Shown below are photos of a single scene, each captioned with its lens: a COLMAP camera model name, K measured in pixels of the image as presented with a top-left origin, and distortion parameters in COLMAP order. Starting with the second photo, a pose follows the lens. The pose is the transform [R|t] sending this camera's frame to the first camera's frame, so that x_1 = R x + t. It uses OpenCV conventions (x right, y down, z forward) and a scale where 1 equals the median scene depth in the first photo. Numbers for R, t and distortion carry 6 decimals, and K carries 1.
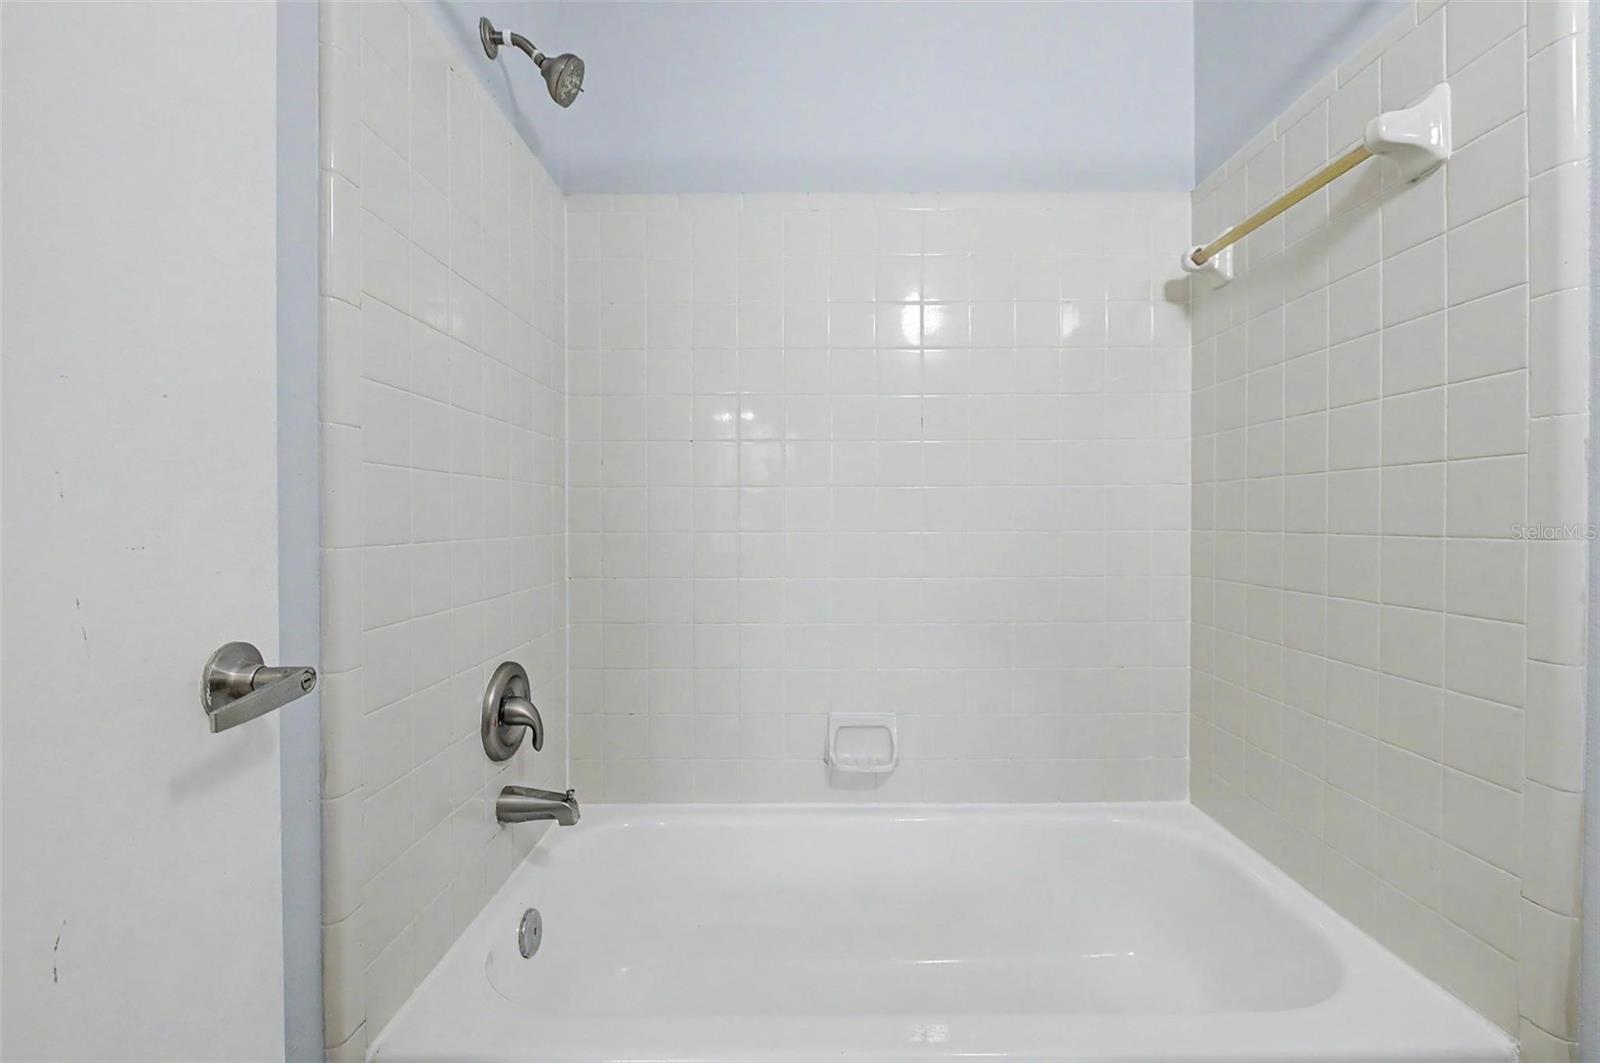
lens RADIAL K [[707.0, 0, 801.5], [0, 707.0, 517.4], [0, 0, 1]] dist [-0.000762, -0.000151]
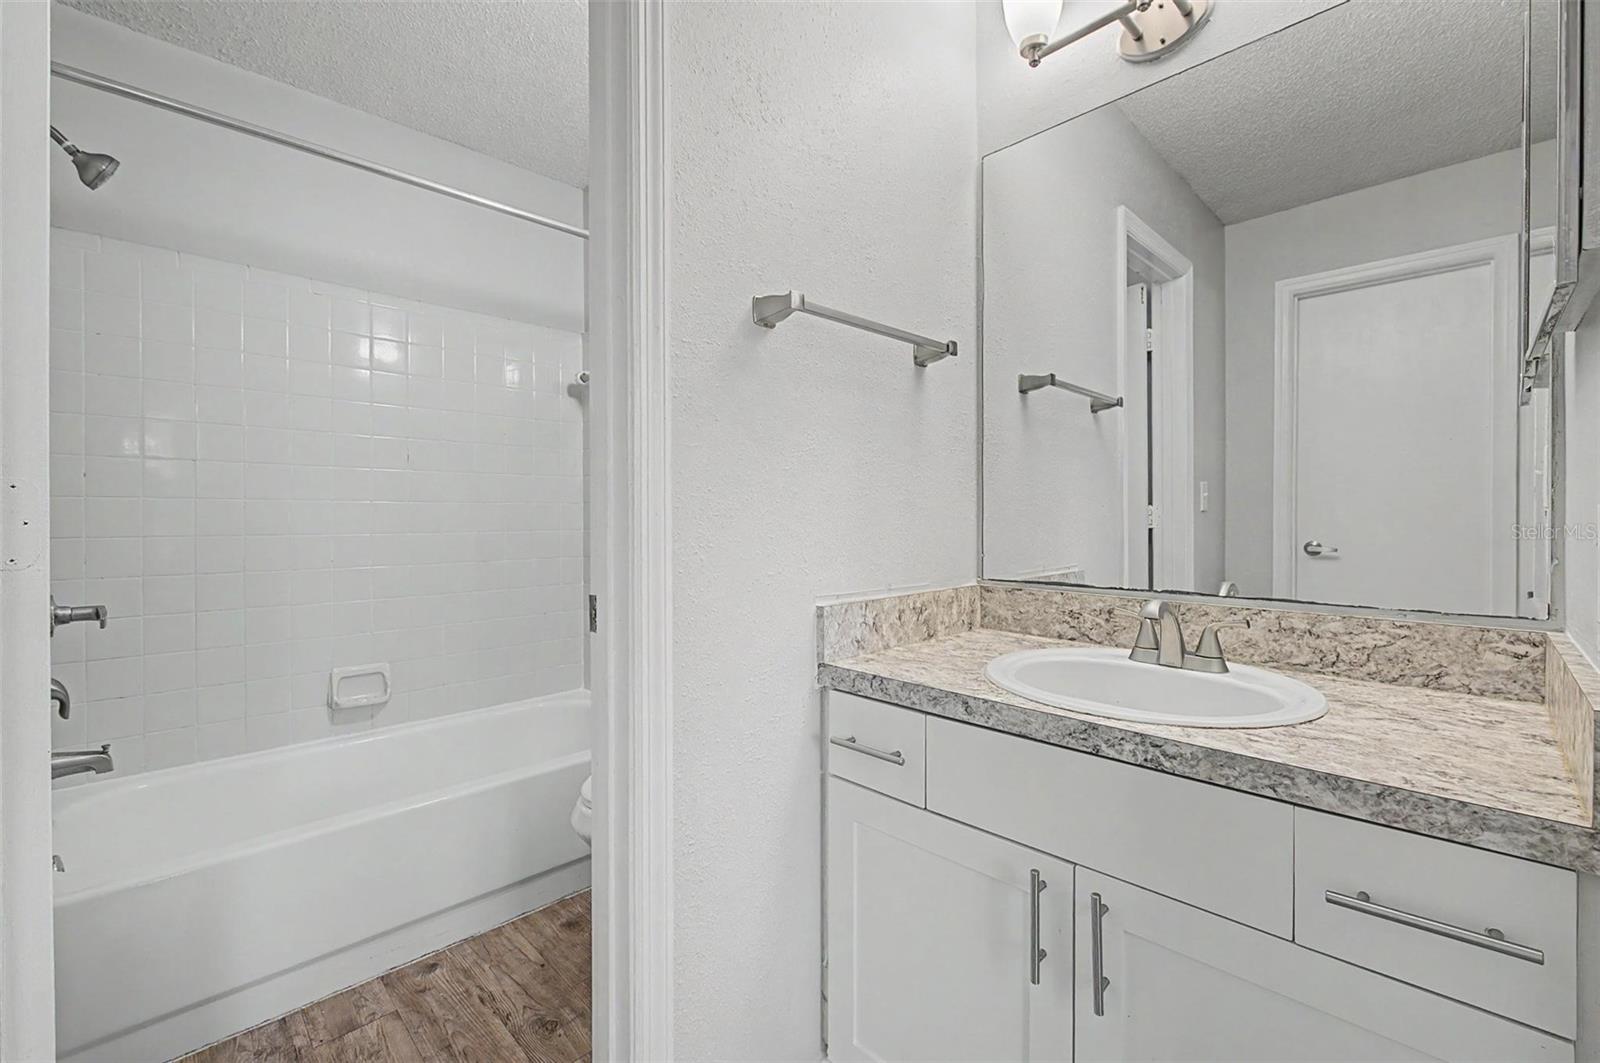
lens RADIAL K [[666.2, 0, 797.6], [0, 666.2, 520.1], [0, 0, 1]] dist [0.003732, -0.004604]
pose [[0.708002, -0.007460, 0.706171, -0.233072], [0.000205, 0.999946, 0.010357, -0.021146], [-0.706211, -0.007188, 0.707965, -0.535864]]
